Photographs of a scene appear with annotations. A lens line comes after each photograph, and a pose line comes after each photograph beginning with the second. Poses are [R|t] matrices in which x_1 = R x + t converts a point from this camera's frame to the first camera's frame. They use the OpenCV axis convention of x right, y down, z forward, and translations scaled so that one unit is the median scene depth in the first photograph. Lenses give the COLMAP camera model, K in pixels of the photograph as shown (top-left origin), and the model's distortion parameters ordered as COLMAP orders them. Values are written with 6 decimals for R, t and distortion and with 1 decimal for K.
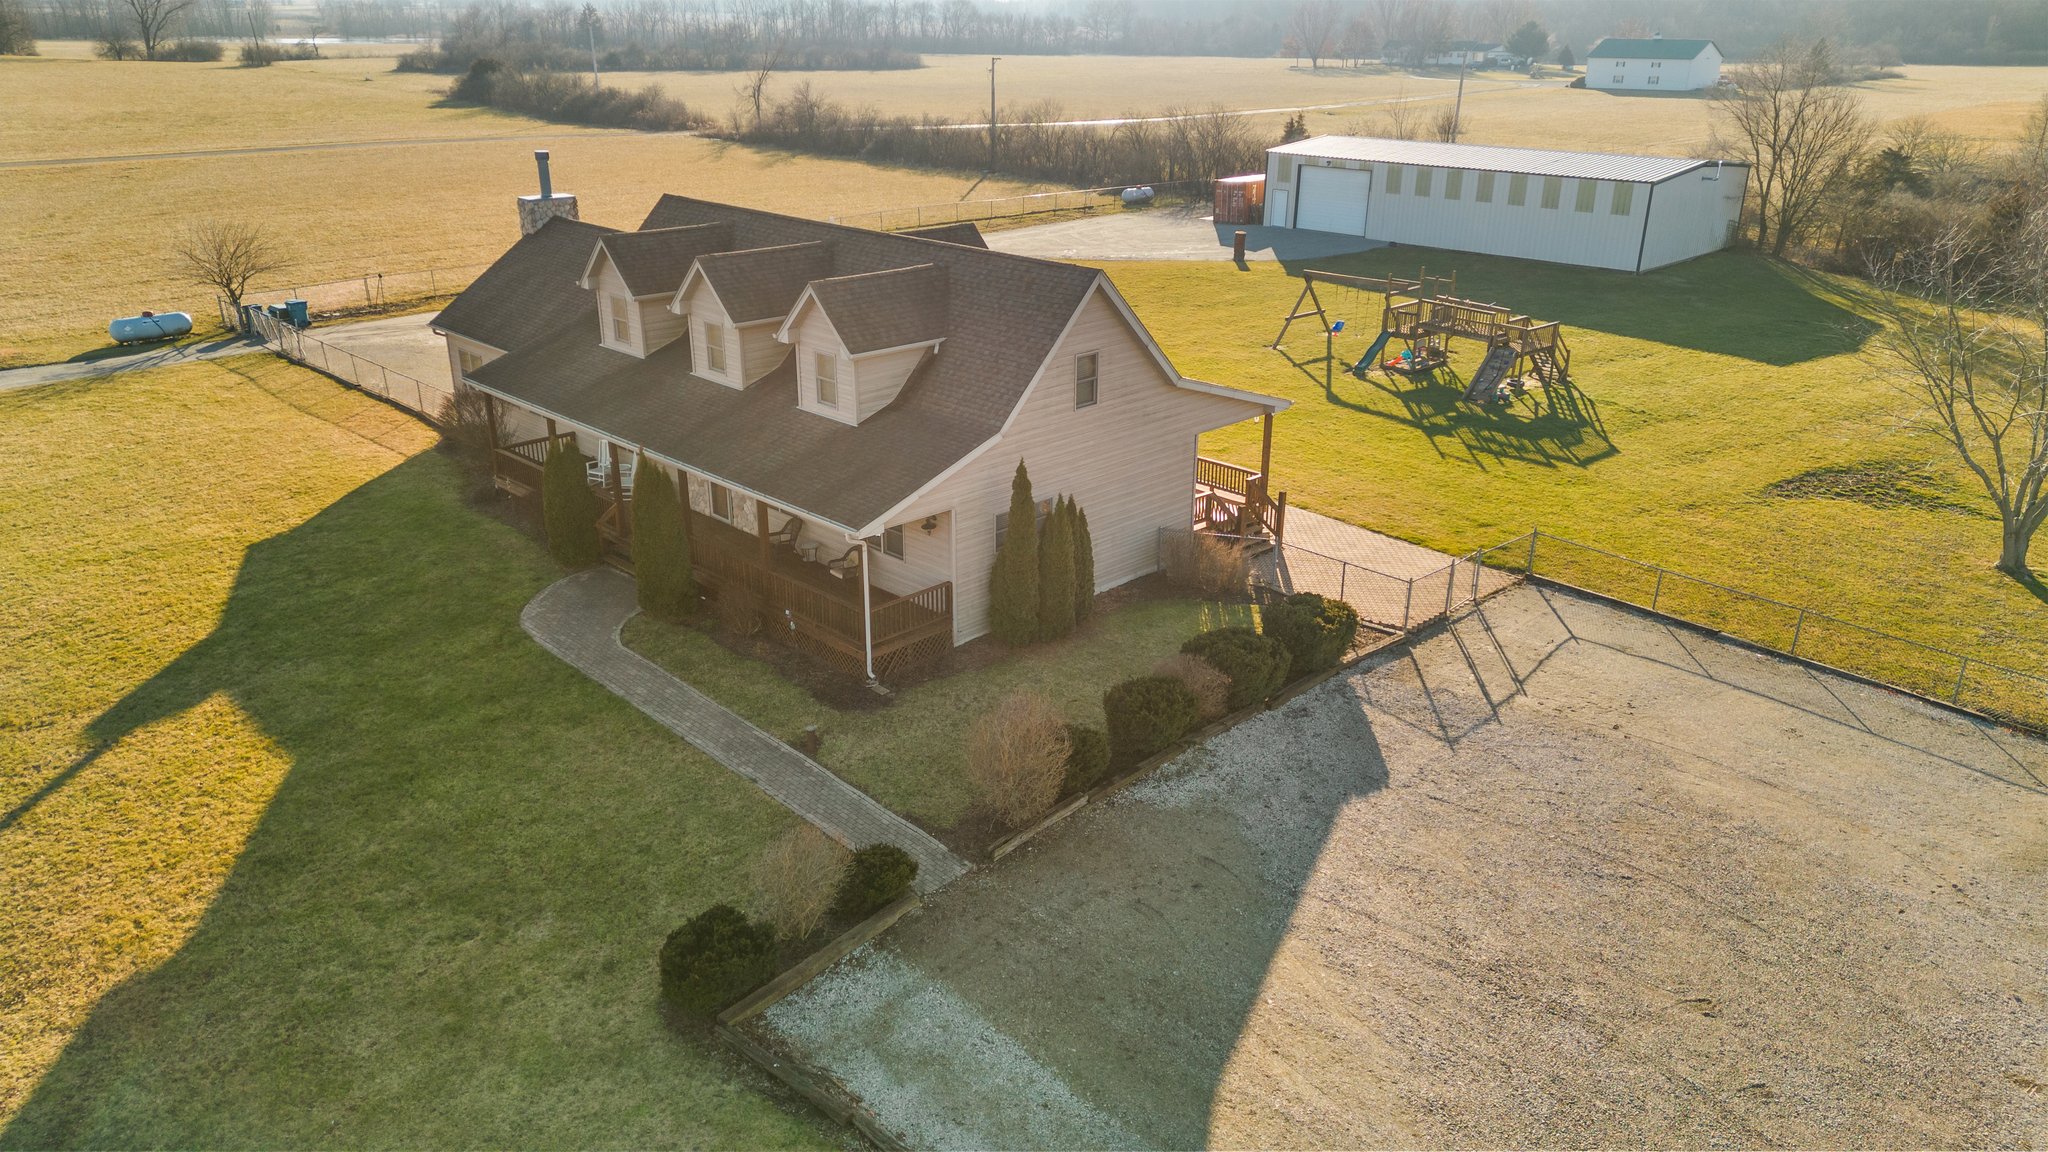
lens RADIAL K [[1427.2, 0, 1016.8], [0, 1427.2, 538.2], [0, 0, 1]] dist [0.090709, -0.110604]
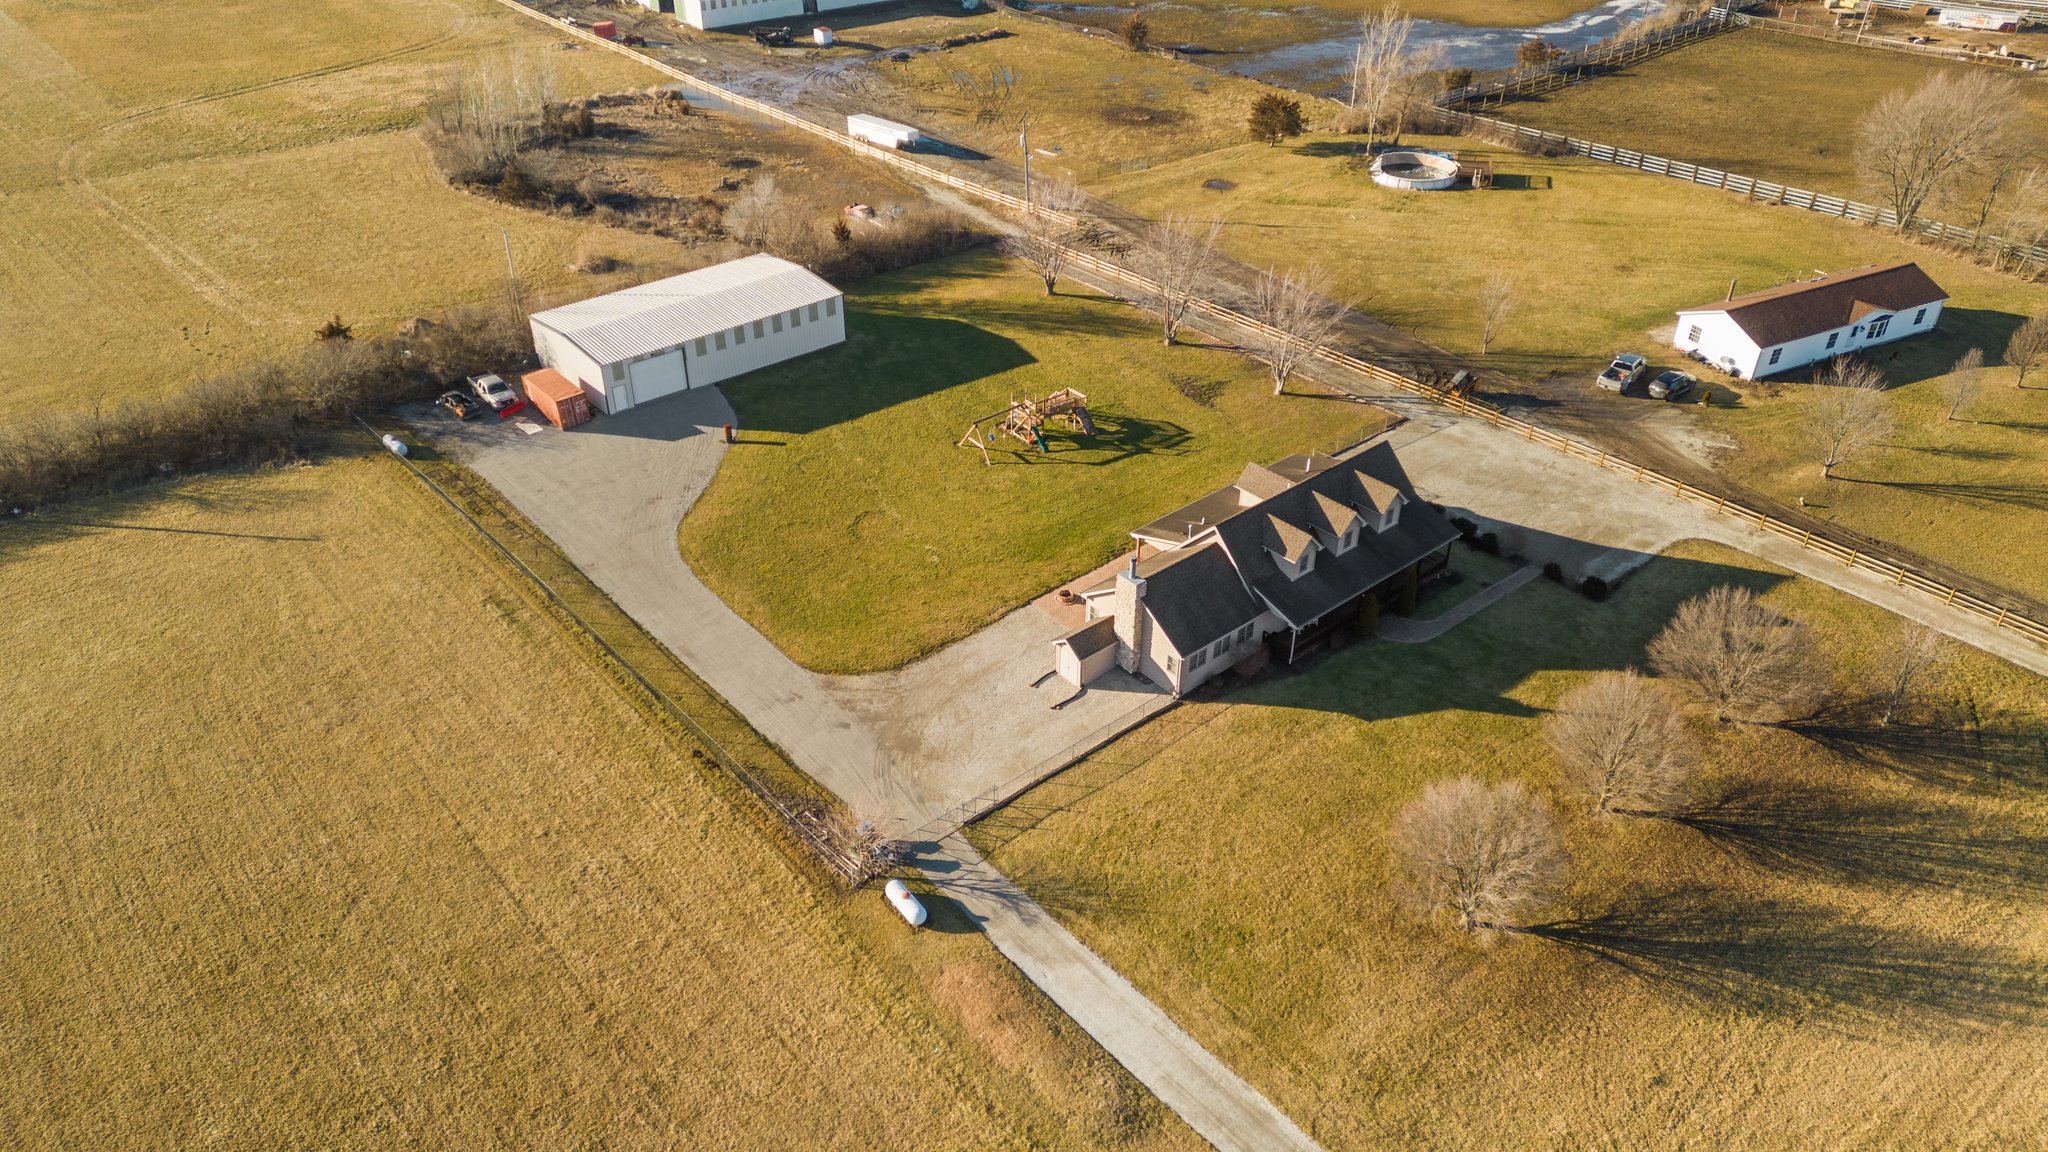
lens RADIAL K [[1427.2, 0, 1016.8], [0, 1427.2, 538.2], [0, 0, 1]] dist [0.090709, -0.110604]
pose [[0.069323, -0.536890, 0.840799, -2.650035], [0.342101, 0.804514, 0.485514, -1.742970], [-0.937103, 0.253981, 0.239442, 0.994273]]
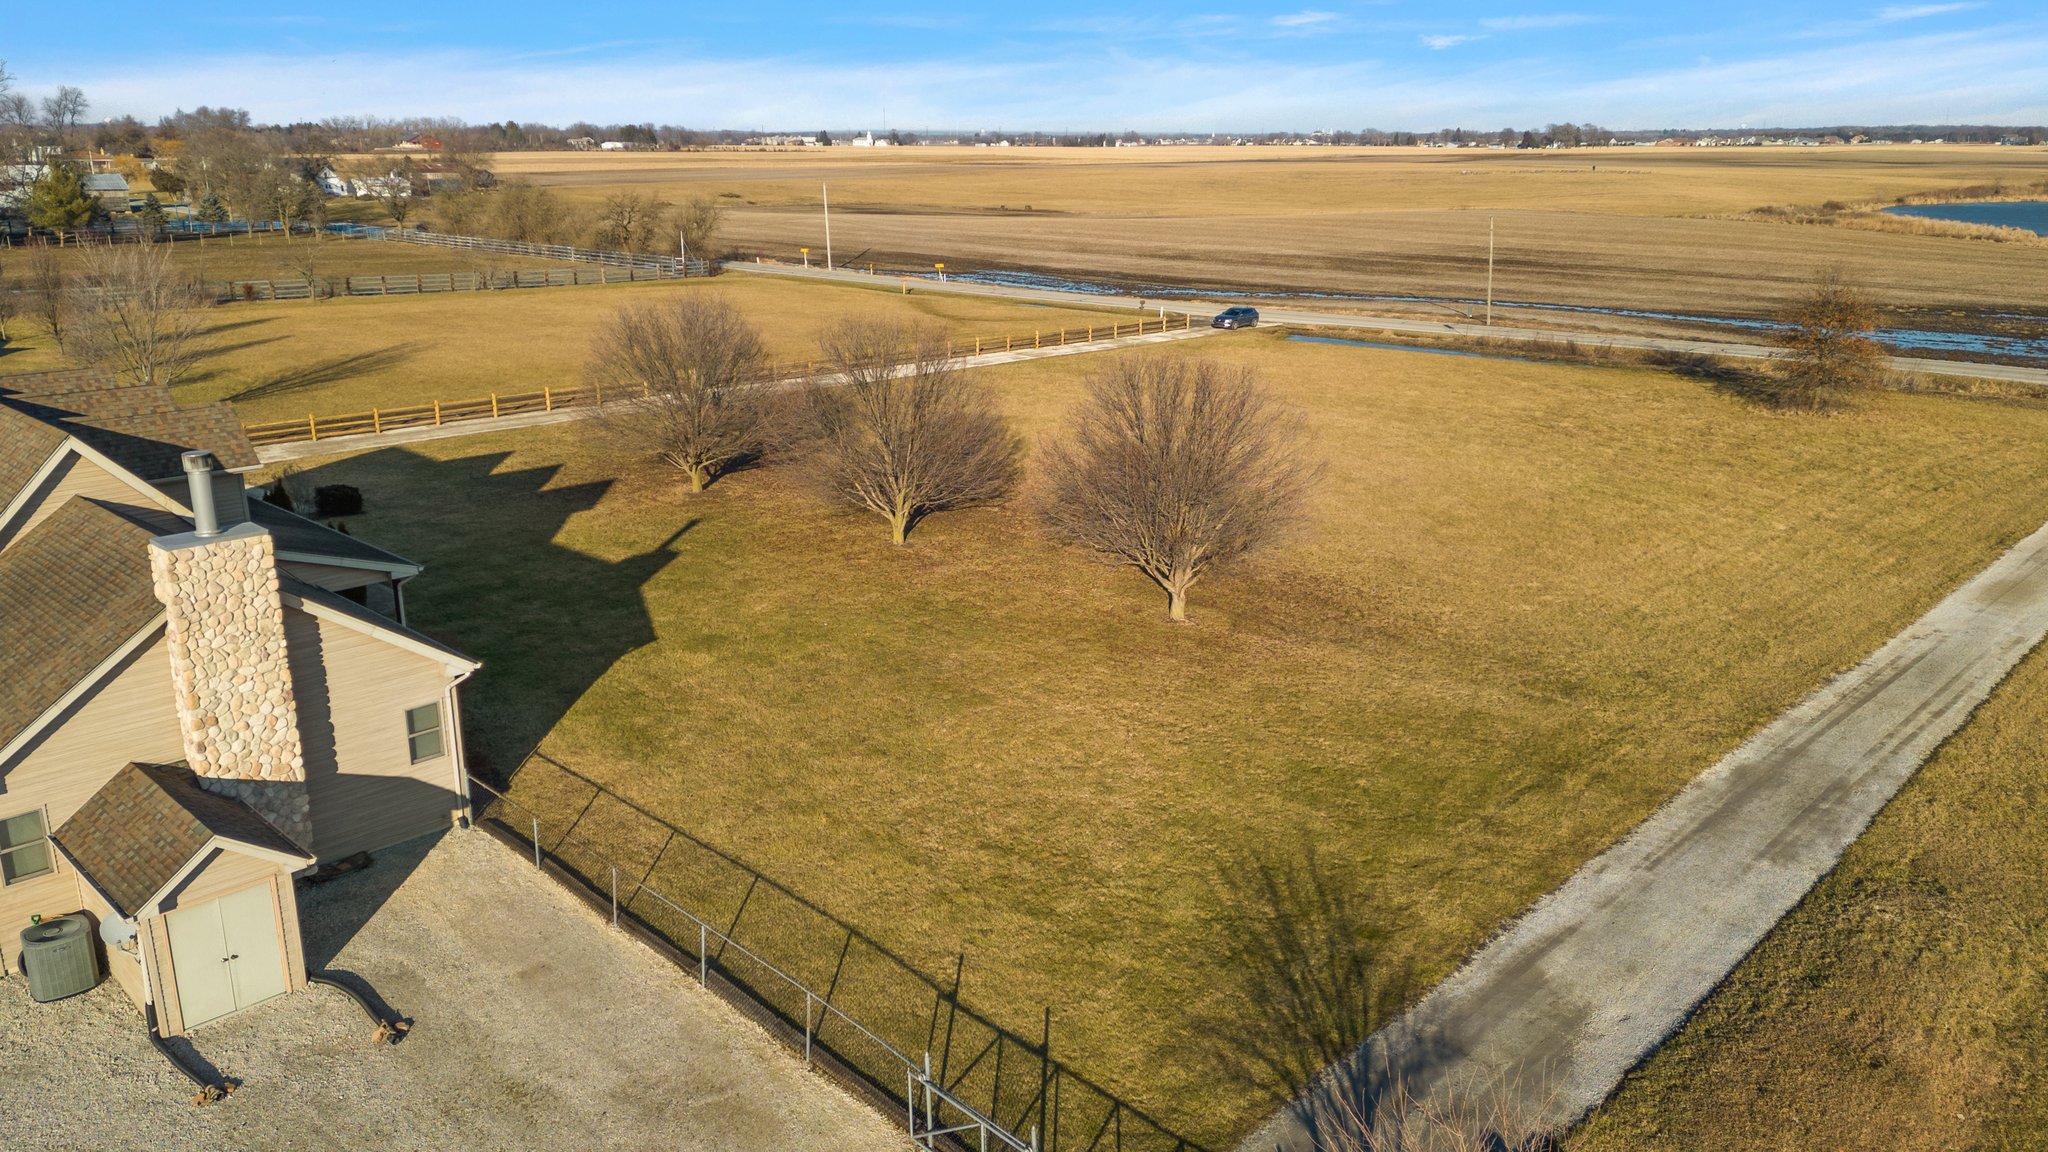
lens RADIAL K [[1508.3, 0, 1054.4], [0, 1508.3, 577.6], [0, 0, 1]] dist [0.086785, -0.109370]
pose [[-0.999599, 0.010255, -0.026384, -0.888419], [-0.007830, 0.795537, 0.605855, -0.805782], [0.027203, 0.605819, -0.795137, 2.104312]]
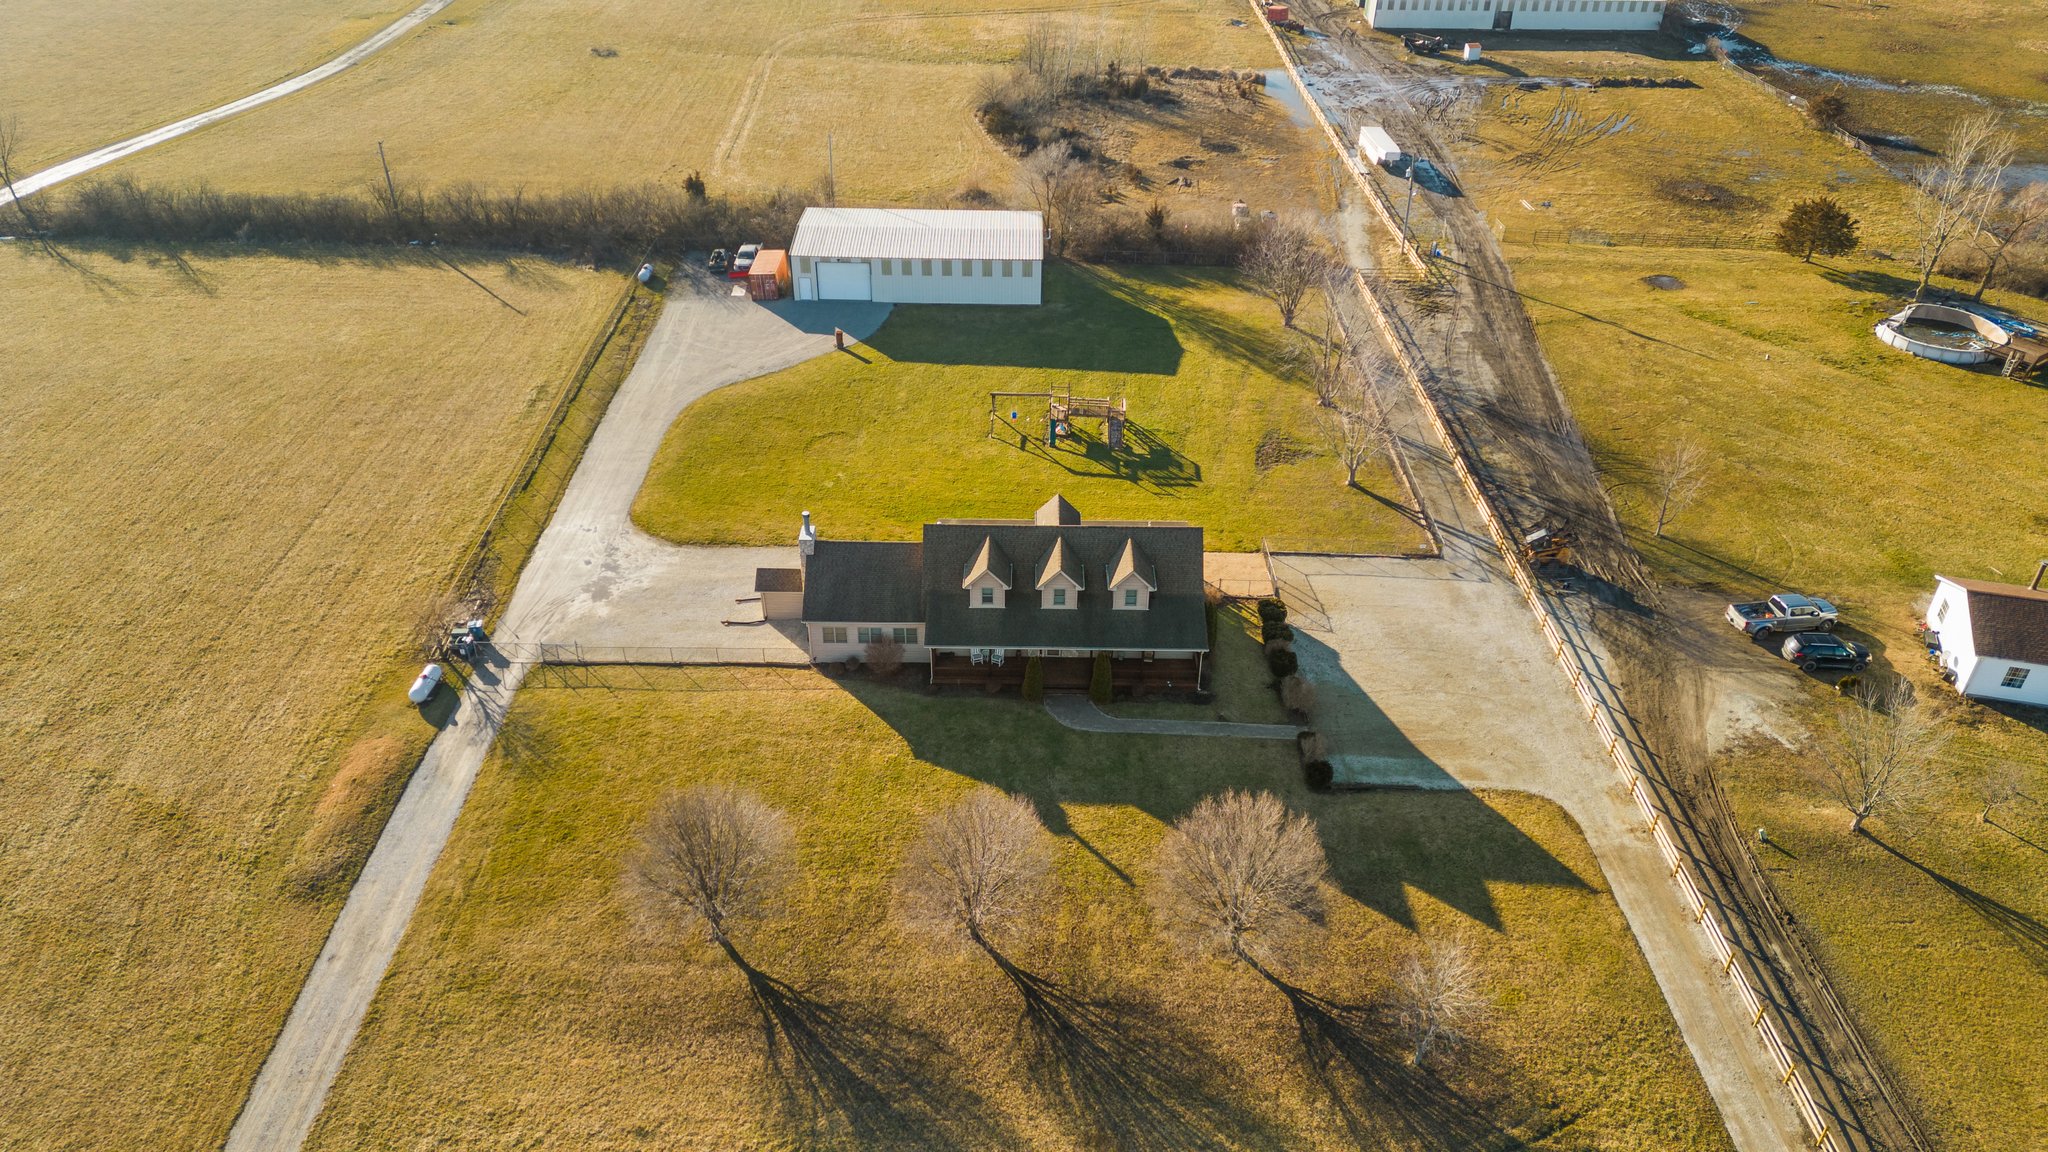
lens RADIAL K [[1427.2, 0, 1016.8], [0, 1427.2, 538.2], [0, 0, 1]] dist [0.090709, -0.110604]
pose [[0.711421, -0.376365, 0.593489, -1.792566], [0.239928, 0.923839, 0.298254, -1.039694], [-0.660541, -0.069790, 0.747540, -0.837670]]
